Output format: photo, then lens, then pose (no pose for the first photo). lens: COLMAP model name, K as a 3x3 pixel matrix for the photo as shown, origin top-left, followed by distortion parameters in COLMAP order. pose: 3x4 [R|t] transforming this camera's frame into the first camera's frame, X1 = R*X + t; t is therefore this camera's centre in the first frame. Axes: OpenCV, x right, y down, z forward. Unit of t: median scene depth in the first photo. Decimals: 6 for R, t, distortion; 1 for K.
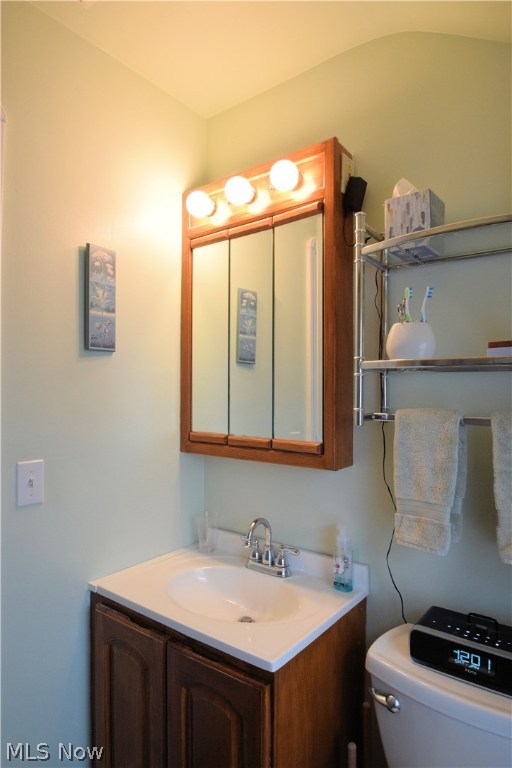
lens RADIAL K [[456.9, 0, 256.0], [0, 456.9, 384.0], [0, 0, 1]] dist [-0.030502, 0.000191]
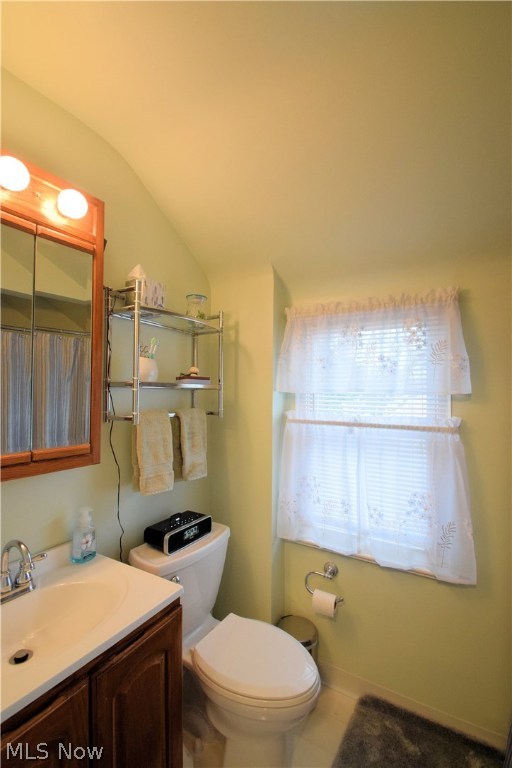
lens RADIAL K [[336.6, 0, 257.1], [0, 336.6, 393.0], [0, 0, 1]] dist [0.015894, -0.014992]
pose [[-0.109502, 0.002505, 0.993983, -0.797487], [-0.014137, 0.999892, -0.004077, -0.009677], [-0.993886, -0.014498, -0.109455, 0.650434]]
